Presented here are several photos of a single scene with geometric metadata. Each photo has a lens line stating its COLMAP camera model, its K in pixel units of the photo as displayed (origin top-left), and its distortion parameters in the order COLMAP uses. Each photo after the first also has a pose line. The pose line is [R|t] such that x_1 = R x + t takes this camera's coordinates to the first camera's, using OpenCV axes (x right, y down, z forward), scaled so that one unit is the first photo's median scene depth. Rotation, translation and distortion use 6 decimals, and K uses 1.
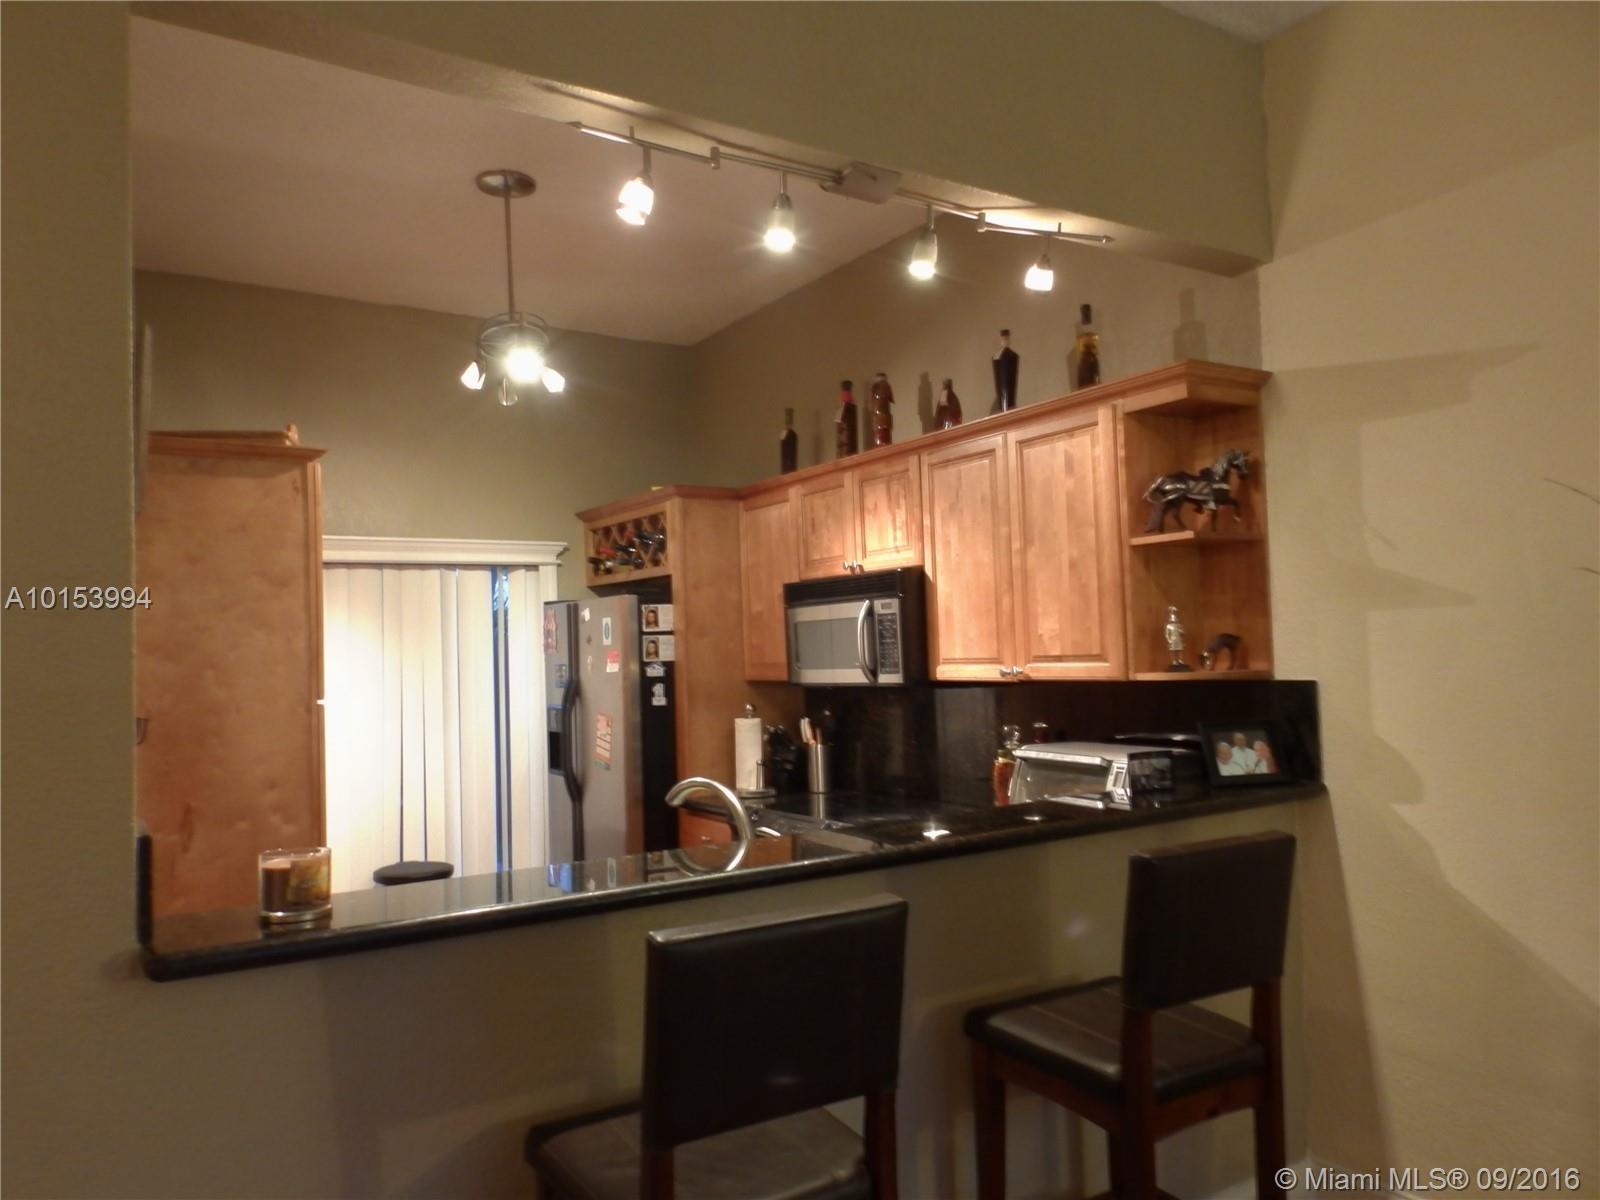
lens RADIAL K [[1151.6, 0, 800.3], [0, 1151.6, 602.7], [0, 0, 1]] dist [0.018779, -0.012978]
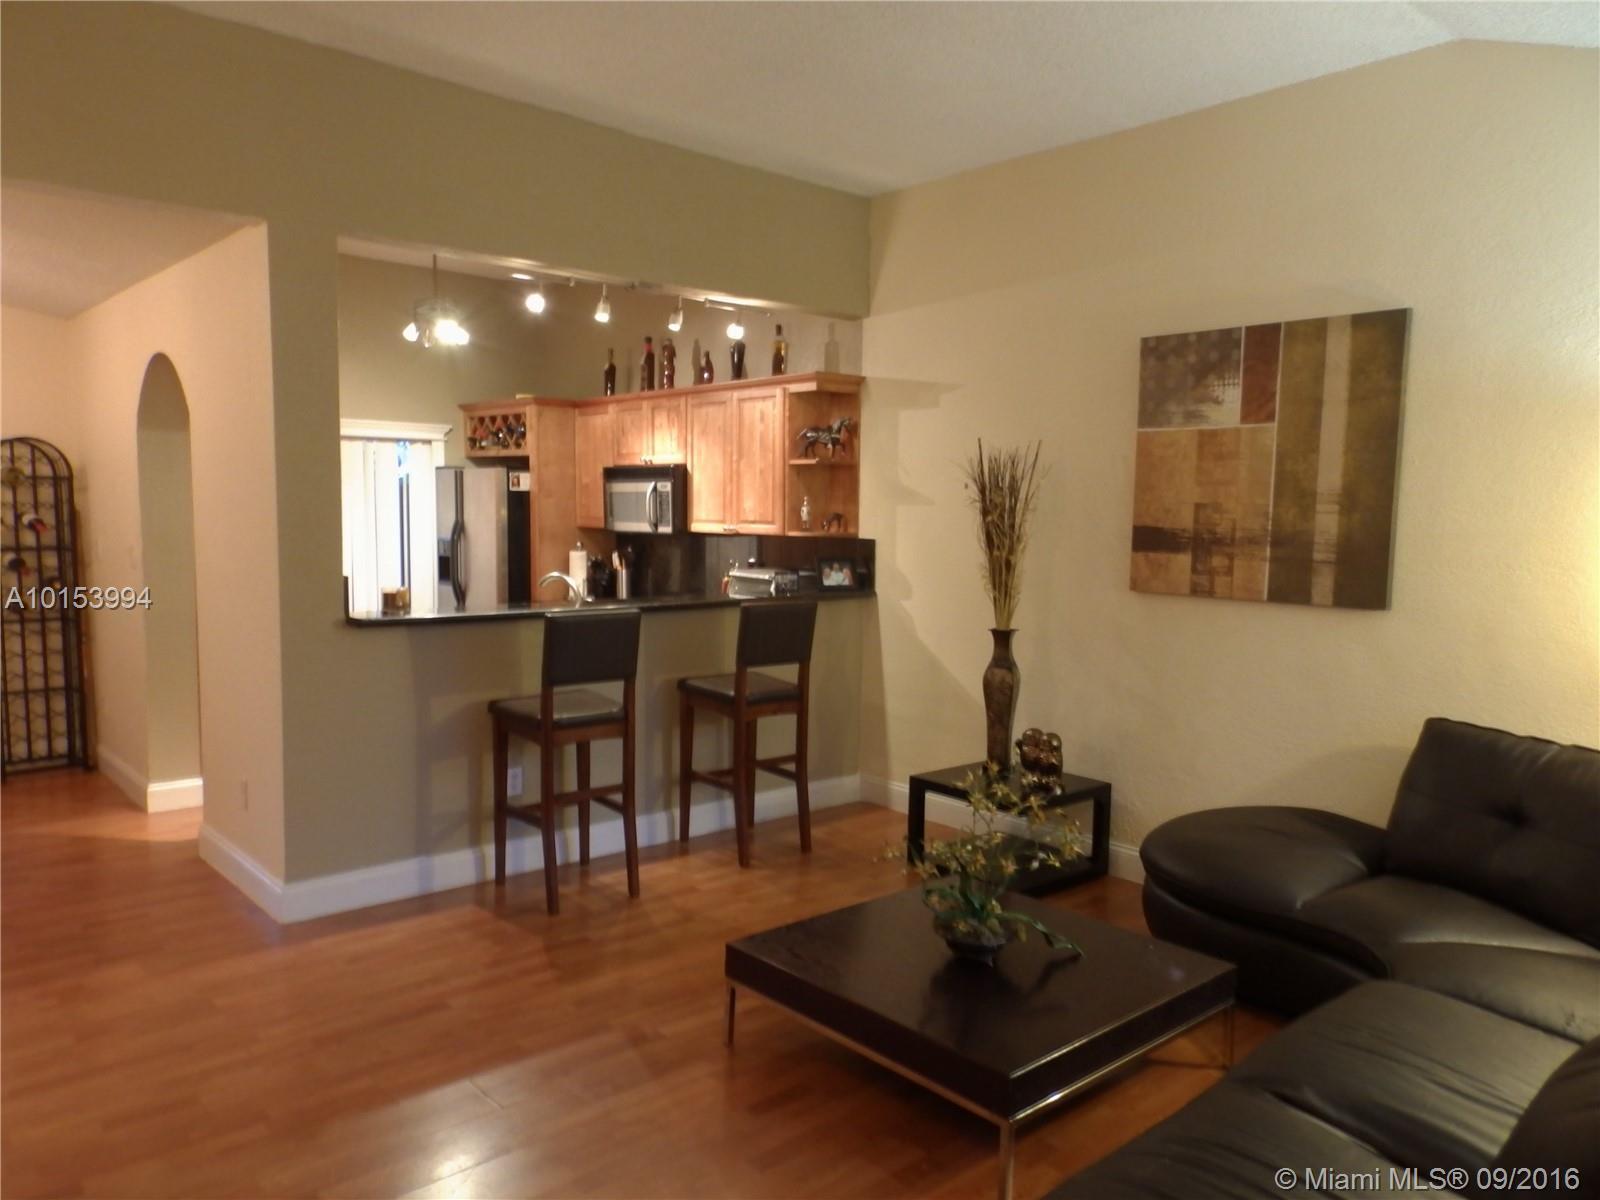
lens RADIAL K [[1151.6, 0, 825.6], [0, 1151.6, 616.3], [0, 0, 1]] dist [0.018779, -0.012978]
pose [[0.984382, 0.031679, 0.173172, 0.023886], [-0.054907, 0.989856, 0.131037, -0.049491], [-0.167264, -0.138499, 0.976136, -0.829716]]
